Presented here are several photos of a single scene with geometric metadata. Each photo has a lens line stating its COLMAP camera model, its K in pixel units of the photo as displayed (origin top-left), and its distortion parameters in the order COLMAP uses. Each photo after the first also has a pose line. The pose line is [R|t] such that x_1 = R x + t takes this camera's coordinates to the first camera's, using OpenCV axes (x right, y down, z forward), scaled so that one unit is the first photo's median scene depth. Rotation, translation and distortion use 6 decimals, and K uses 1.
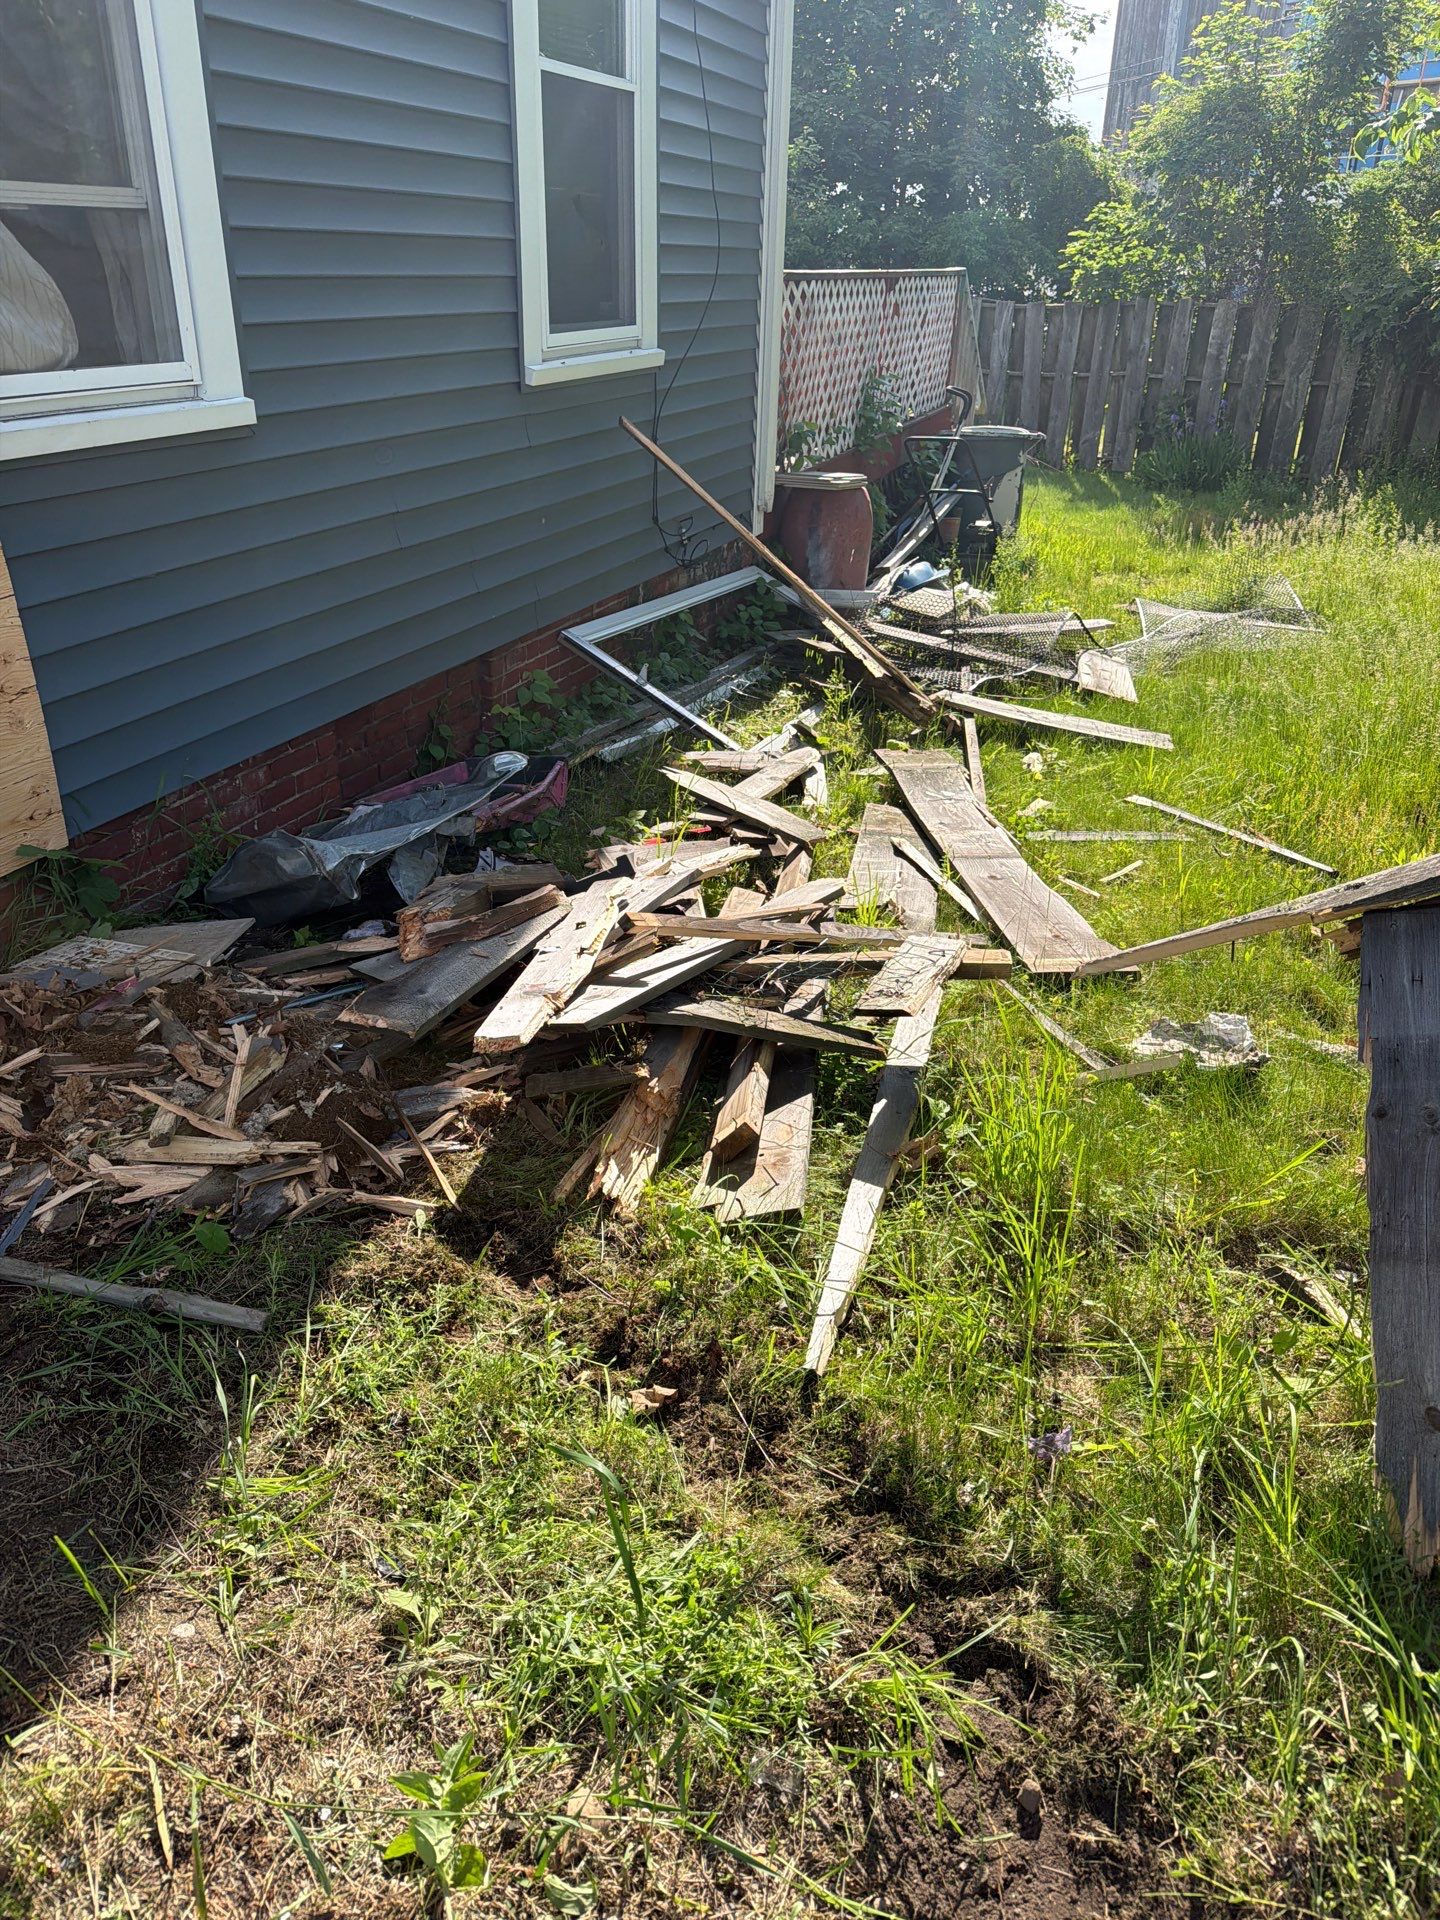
lens RADIAL K [[1376.1, 0, 710.0], [0, 1376.1, 949.1], [0, 0, 1]] dist [0.027554, -0.061934]
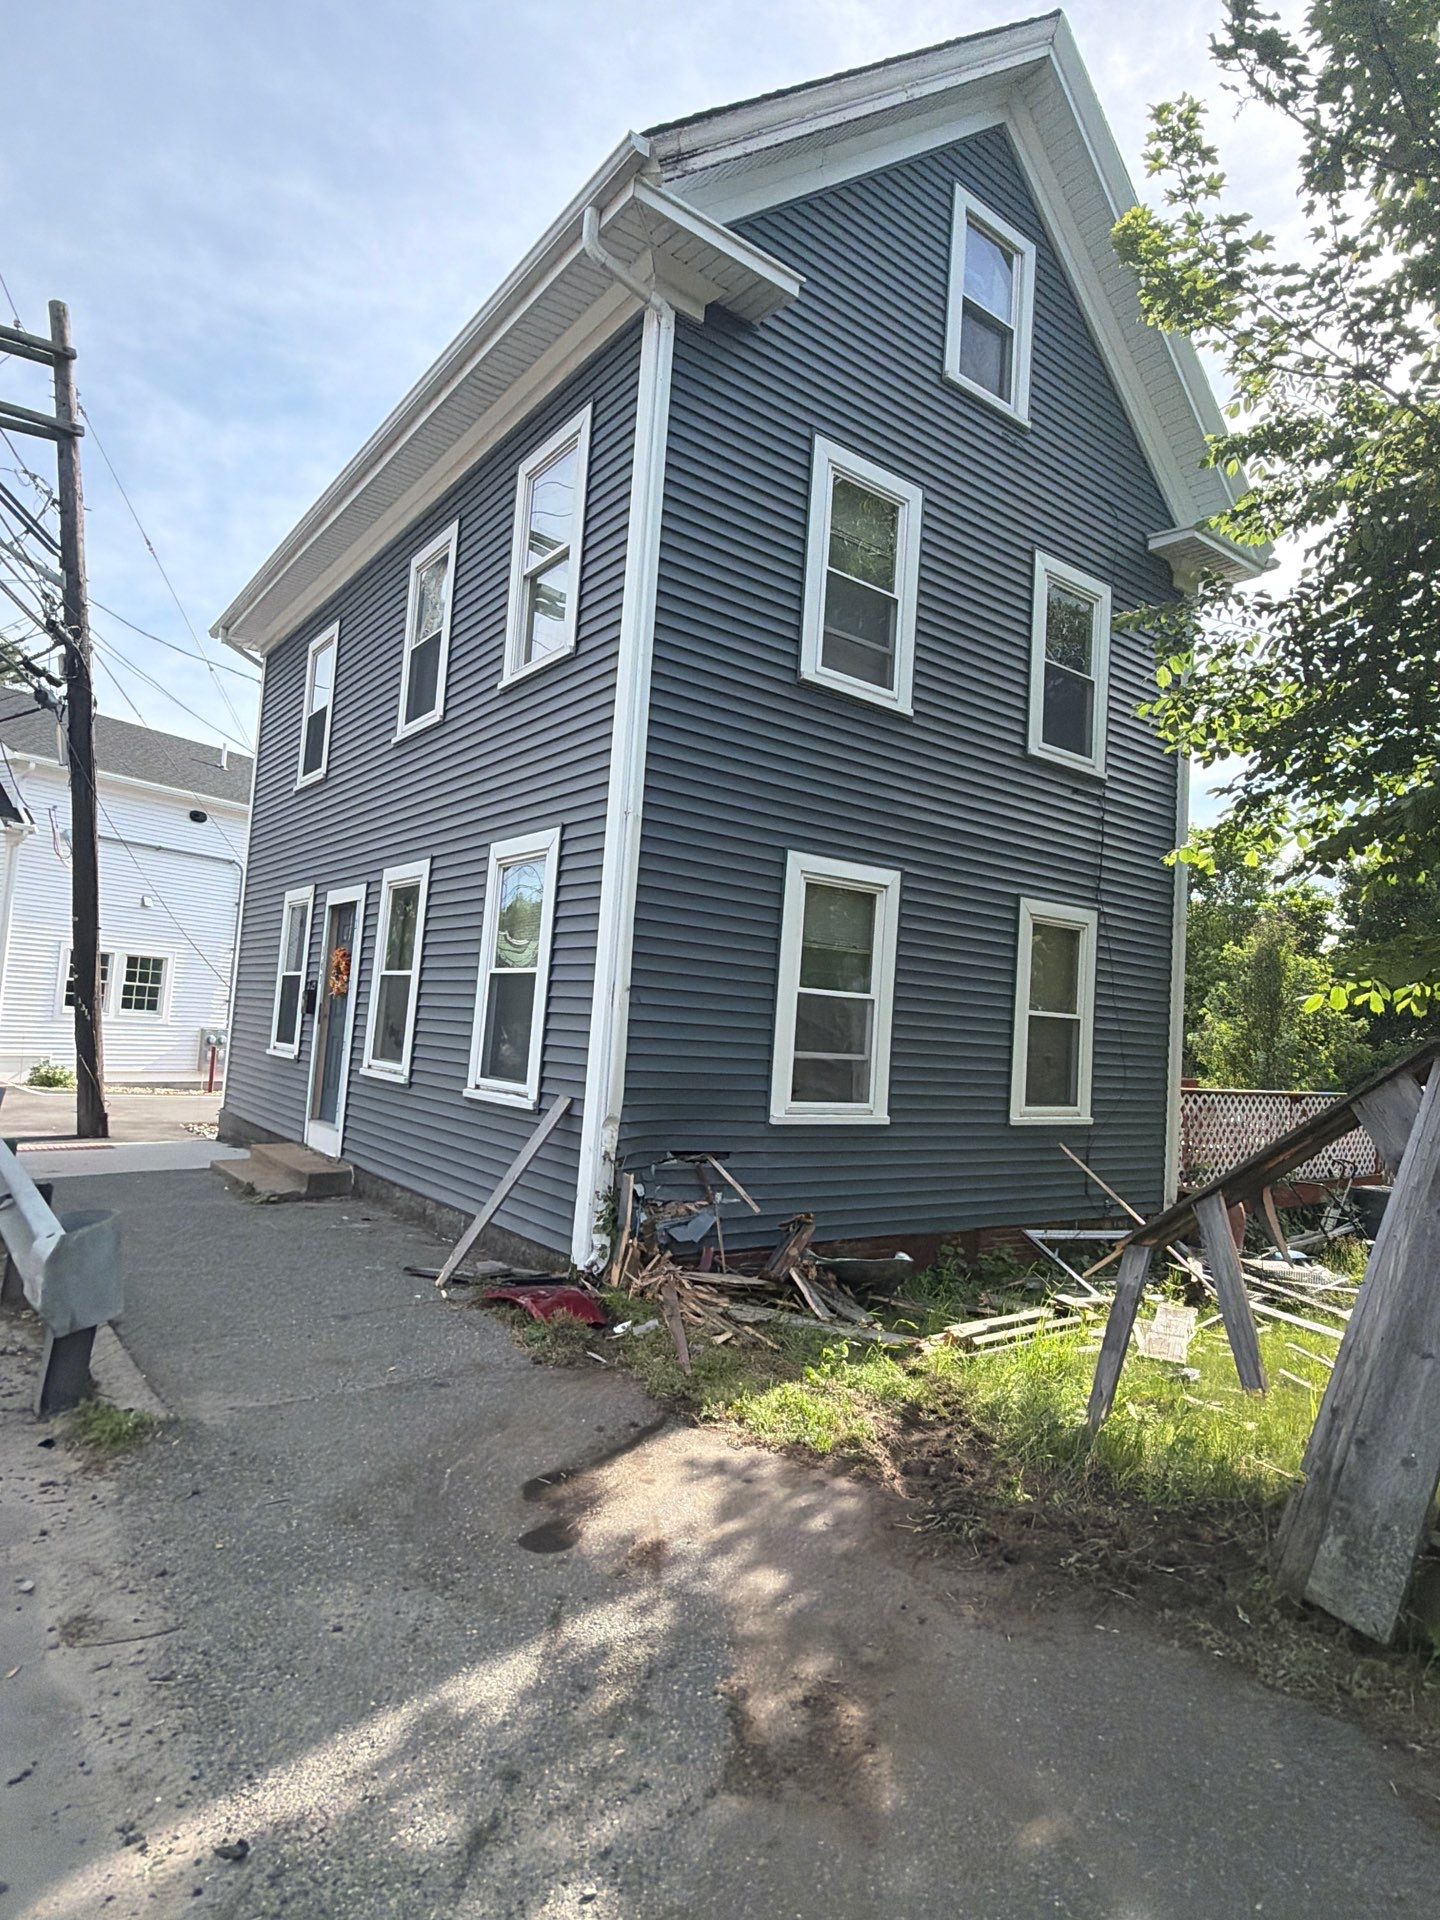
lens RADIAL K [[1067.5, 0, 726.3], [0, 1067.5, 952.9], [0, 0, 1]] dist [0.002303, 0.001680]
pose [[0.853420, 0.004002, -0.521209, 0.571920], [-0.279353, 0.847733, -0.450899, 0.446636], [0.440041, 0.530407, 0.724591, -1.027796]]
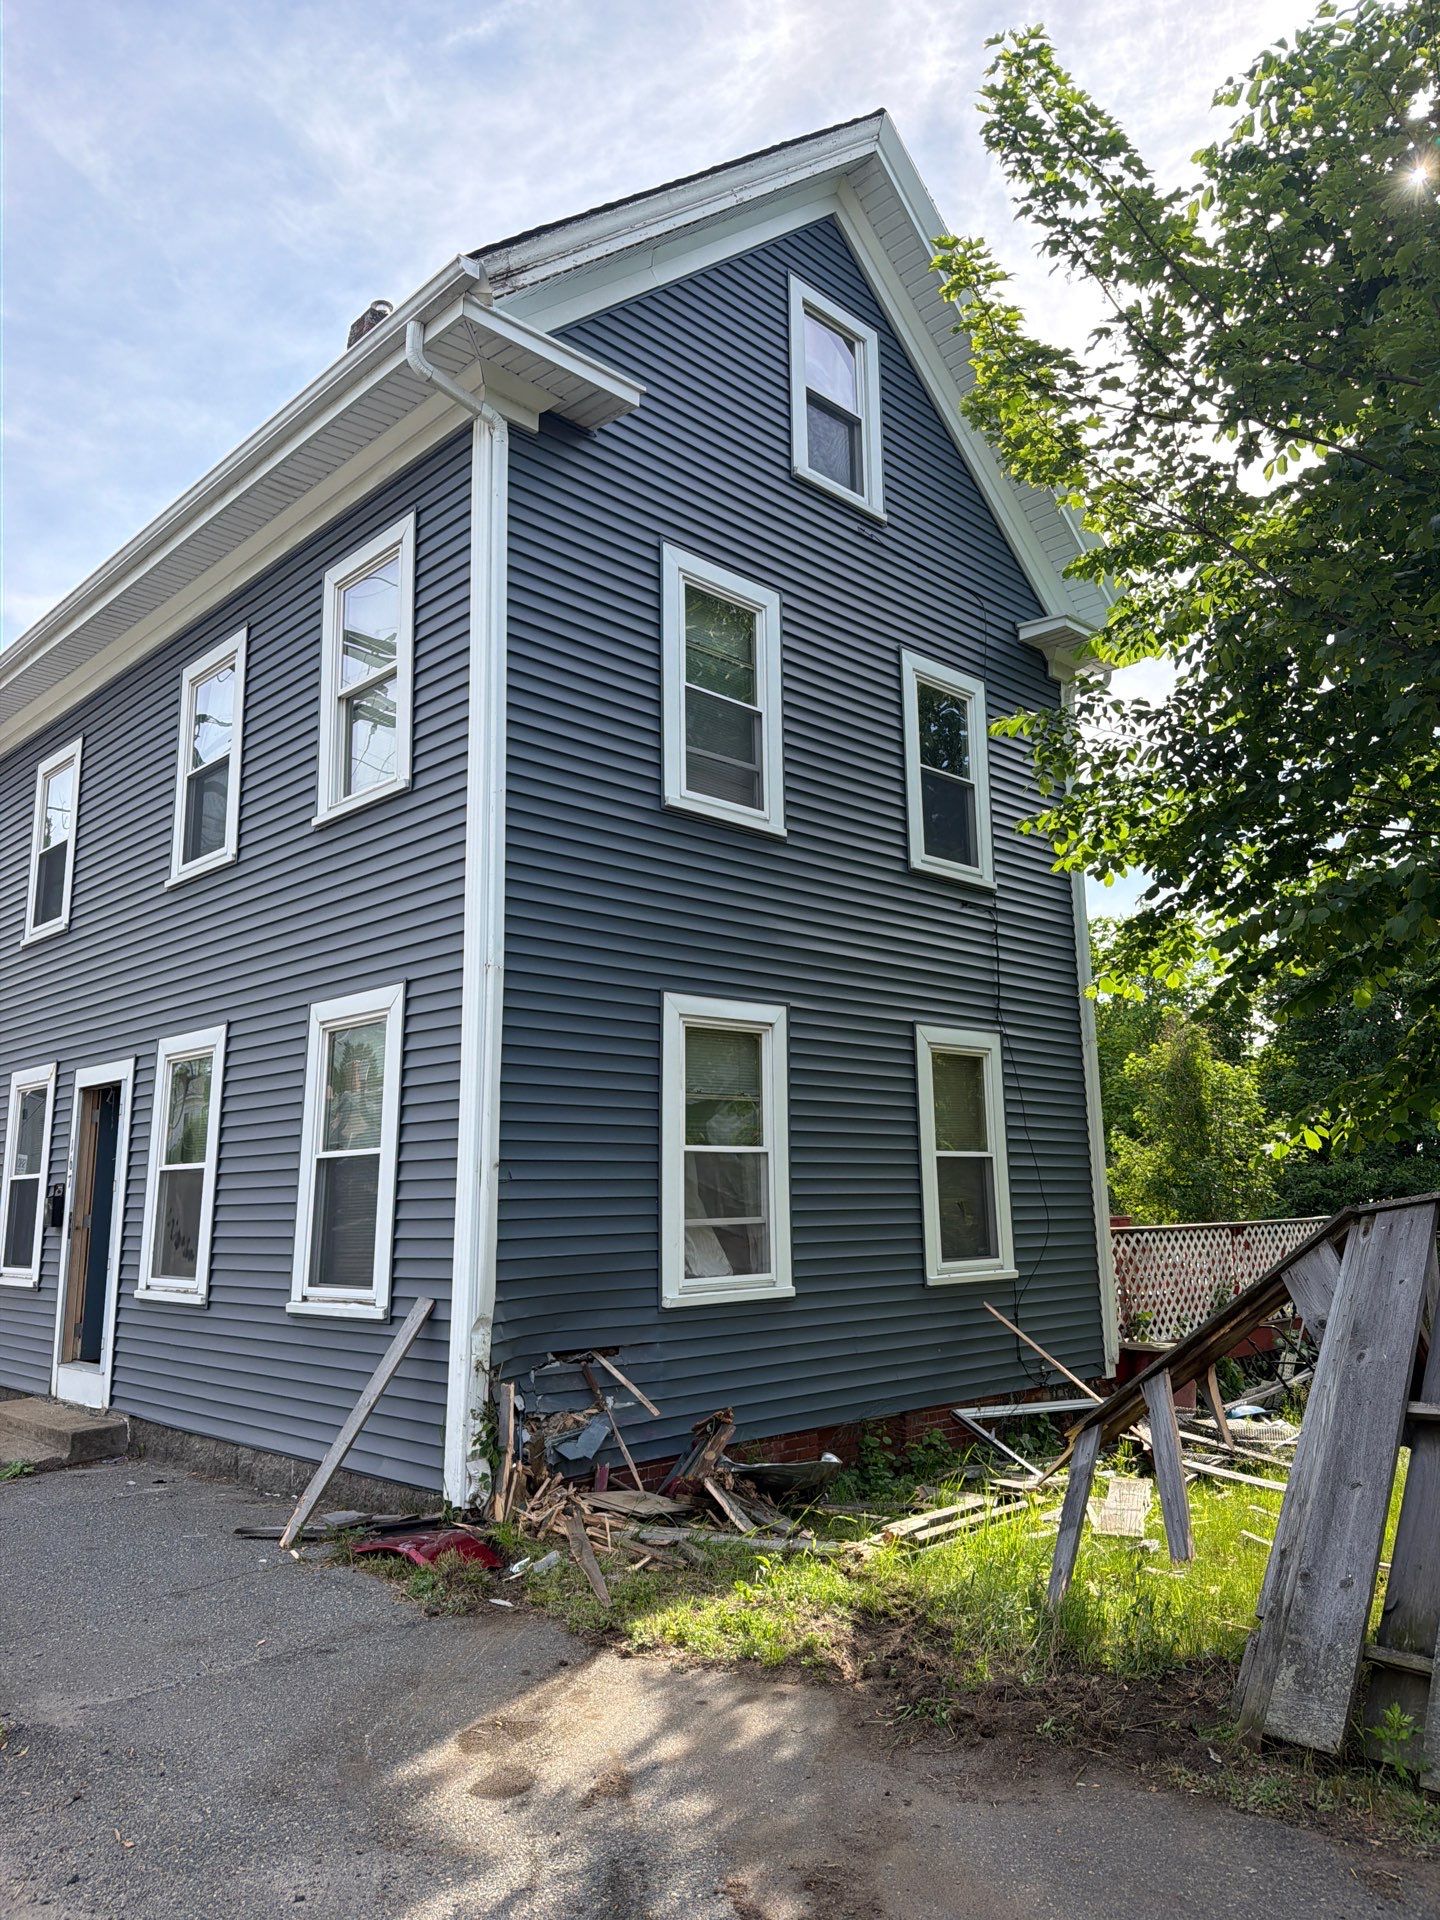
lens RADIAL K [[1334.6, 0, 729.1], [0, 1334.6, 955.7], [0, 0, 1]] dist [0.136330, -0.233531]
pose [[0.914668, -0.098020, -0.392142, 0.617782], [-0.155688, 0.809868, -0.565576, 0.557878], [0.373021, 0.578365, 0.725499, -1.268212]]
